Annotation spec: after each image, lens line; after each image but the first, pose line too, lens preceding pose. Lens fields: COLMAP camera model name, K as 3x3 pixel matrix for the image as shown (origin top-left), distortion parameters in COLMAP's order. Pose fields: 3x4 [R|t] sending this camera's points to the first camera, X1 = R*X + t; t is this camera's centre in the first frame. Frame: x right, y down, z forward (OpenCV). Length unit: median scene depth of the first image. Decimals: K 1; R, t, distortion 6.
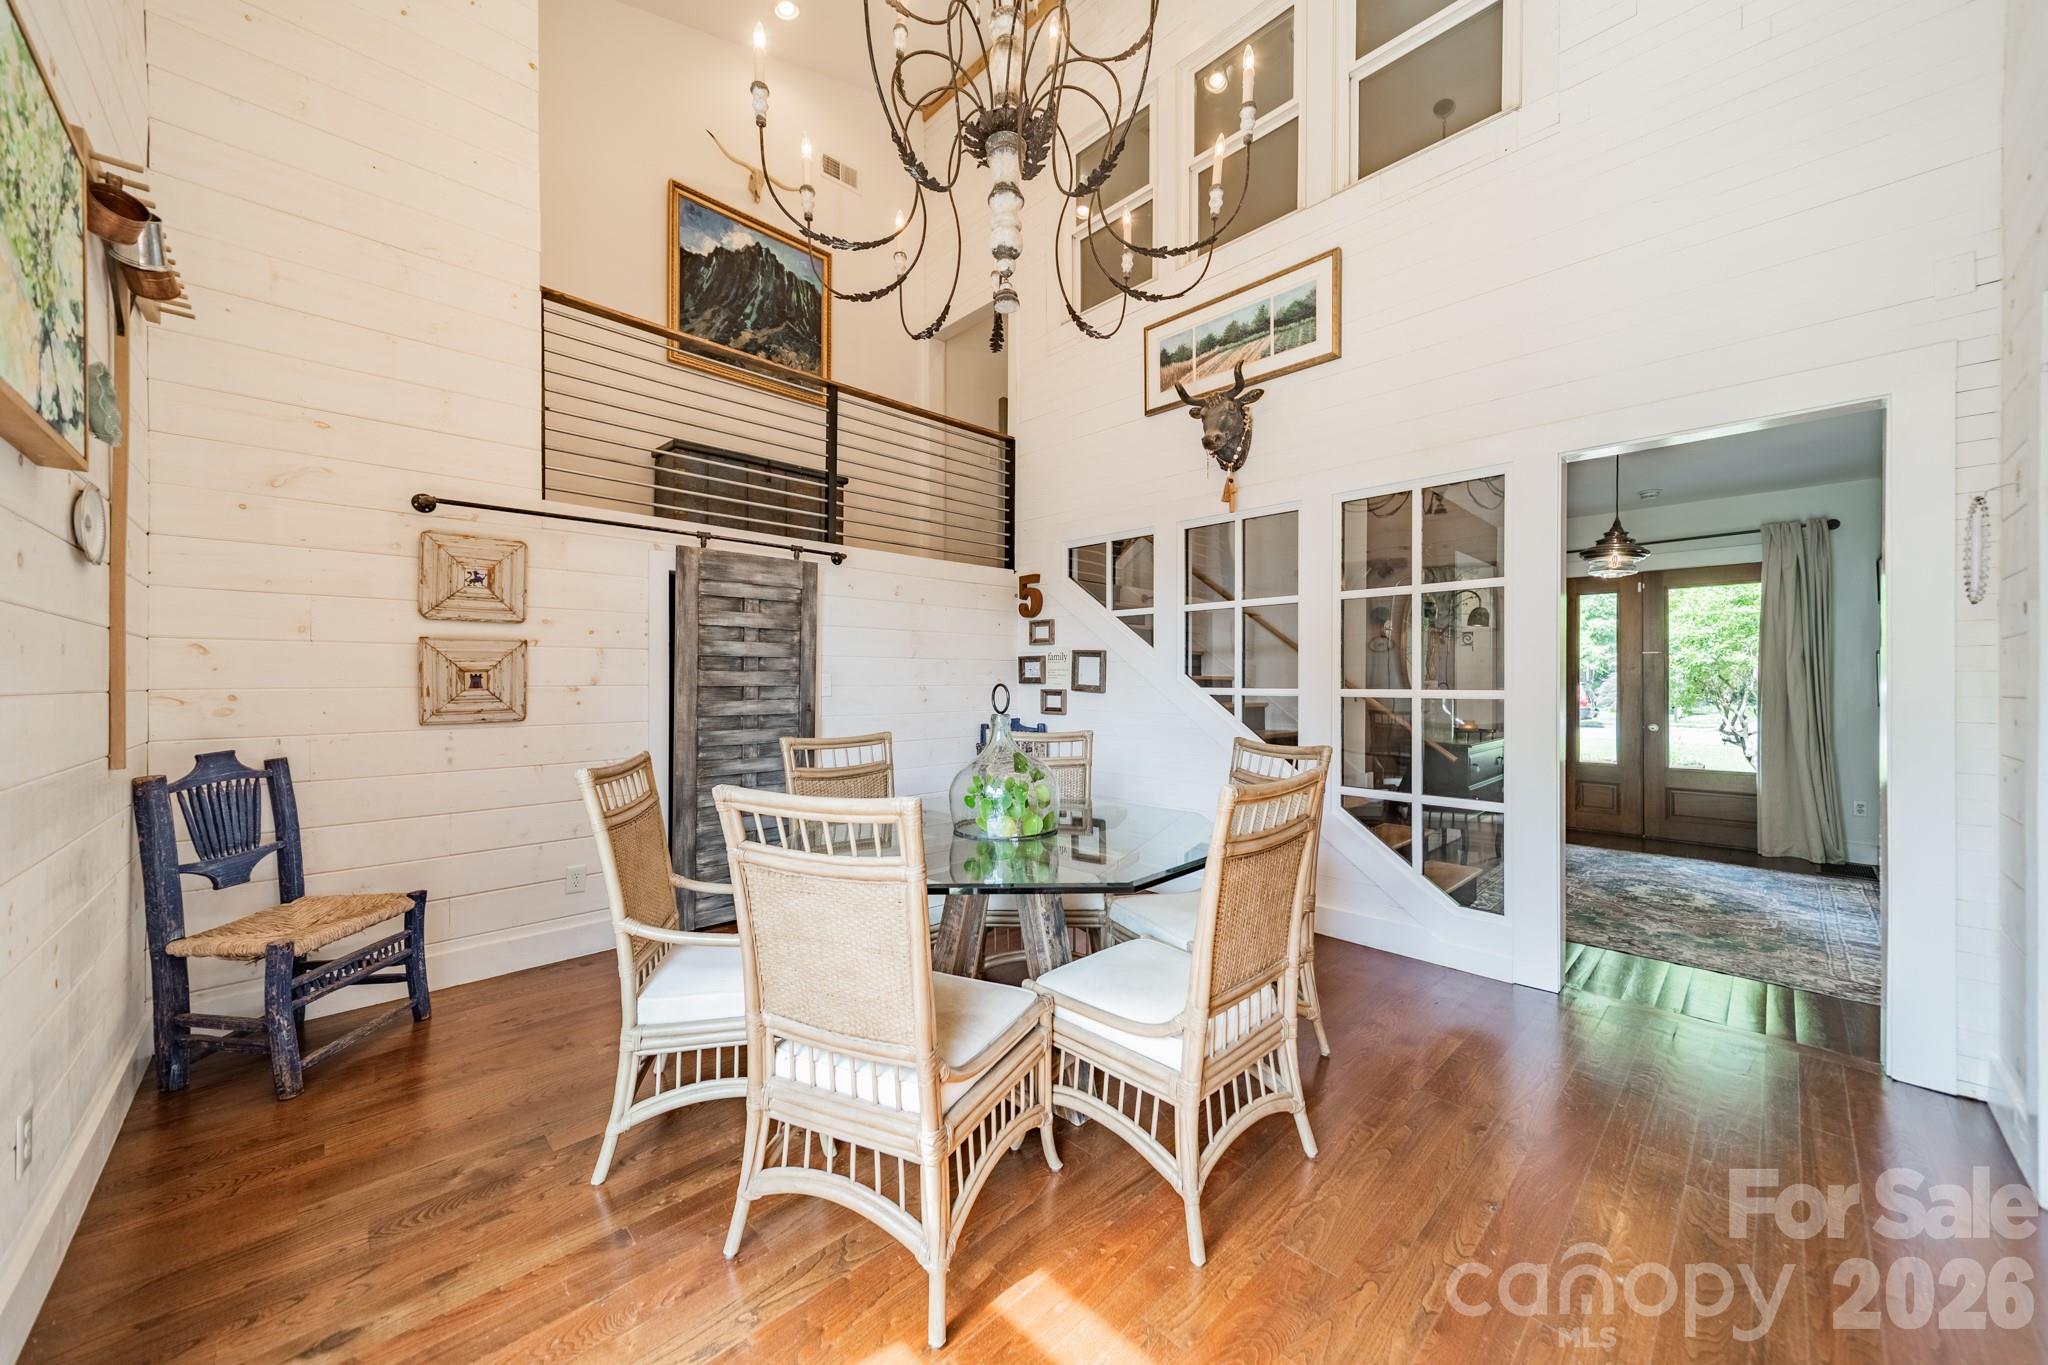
lens RADIAL K [[730.2, 0, 1025.3], [0, 730.2, 674.4], [0, 0, 1]] dist [0.008382, -0.000111]
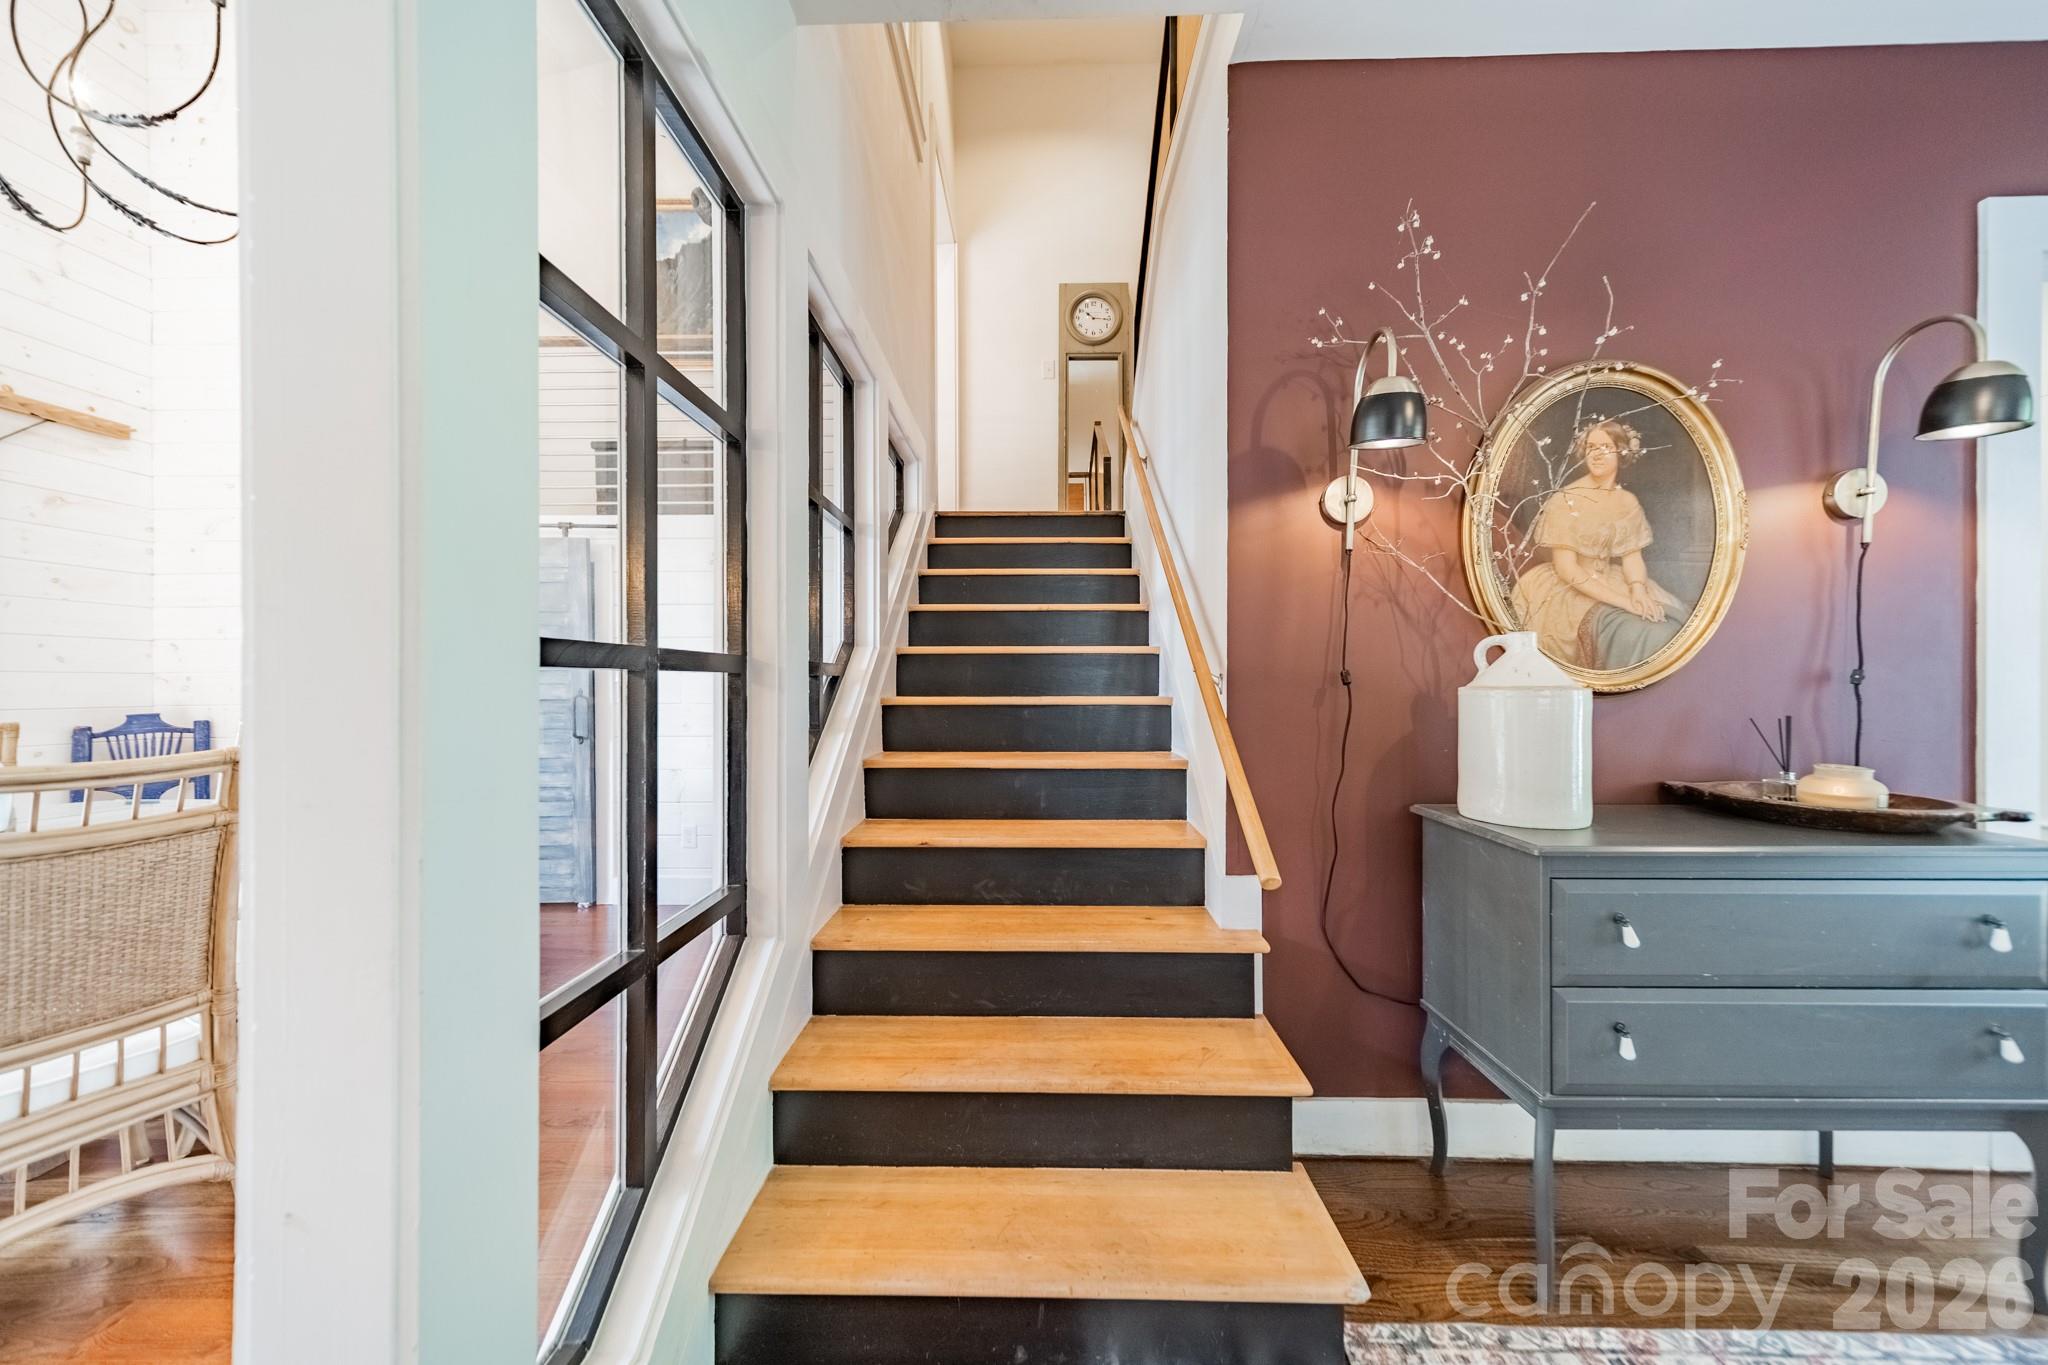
lens RADIAL K [[730.2, 0, 1022.6], [0, 730.2, 678.0], [0, 0, 1]] dist [0.008382, -0.000111]
pose [[0.708152, -0.007389, -0.706022, 0.780345], [0.010846, 0.999941, 0.000414, 0.031624], [0.705977, -0.007951, 0.708190, 0.750873]]
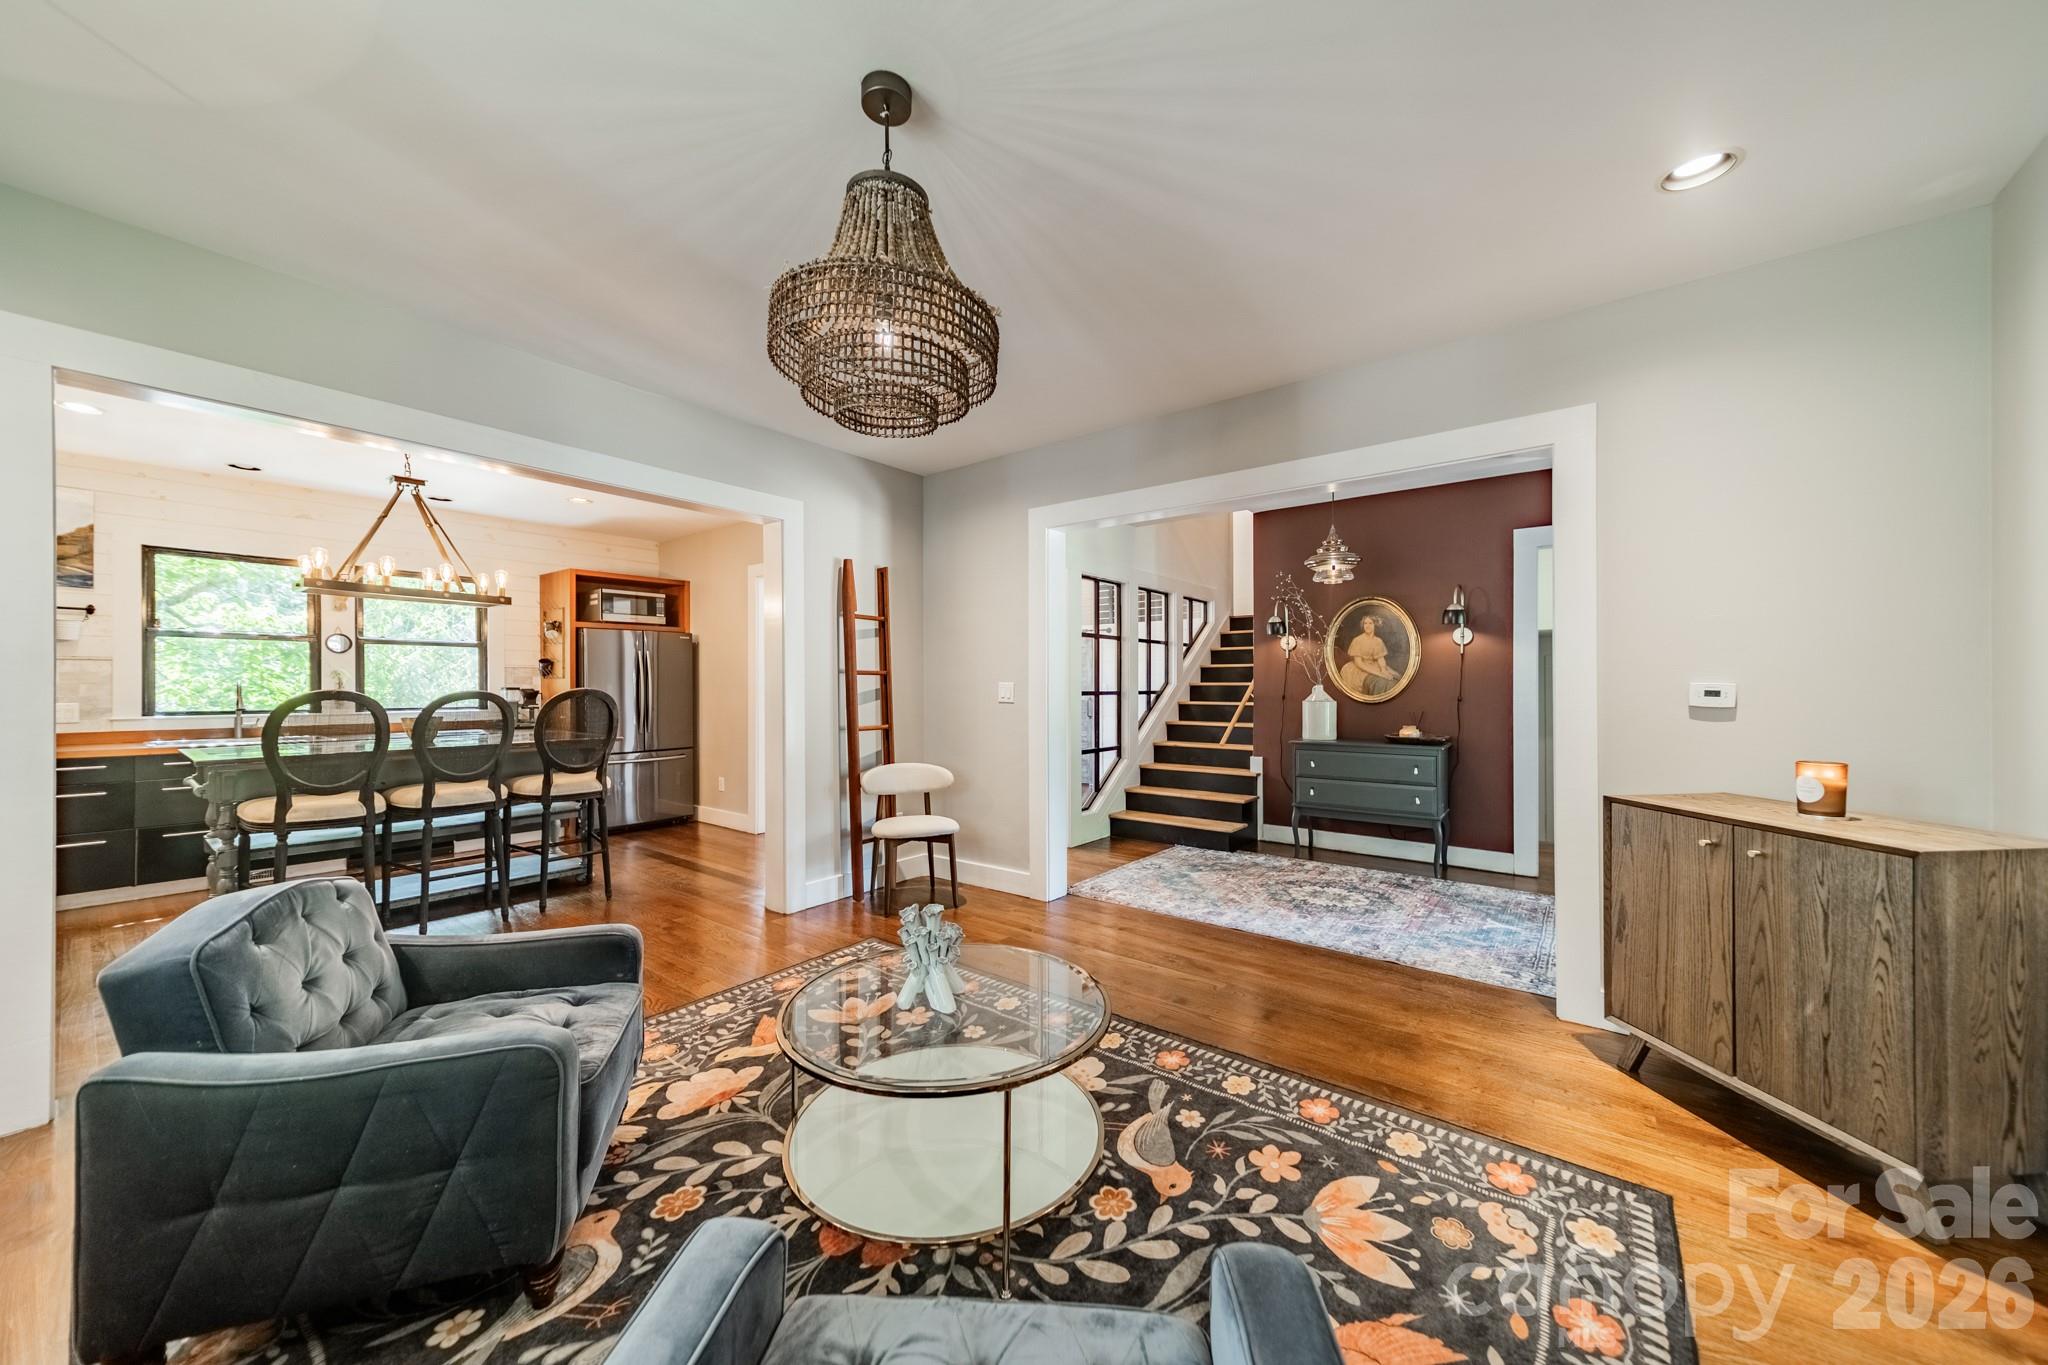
lens RADIAL K [[730.2, 0, 1027.8], [0, 730.2, 675.1], [0, 0, 1]] dist [0.008382, -0.000111]
pose [[0.148349, -0.017334, -0.988783, 1.983906], [0.007895, 0.999835, -0.016343, 0.008882], [0.988904, -0.005382, 0.148462, 0.474604]]
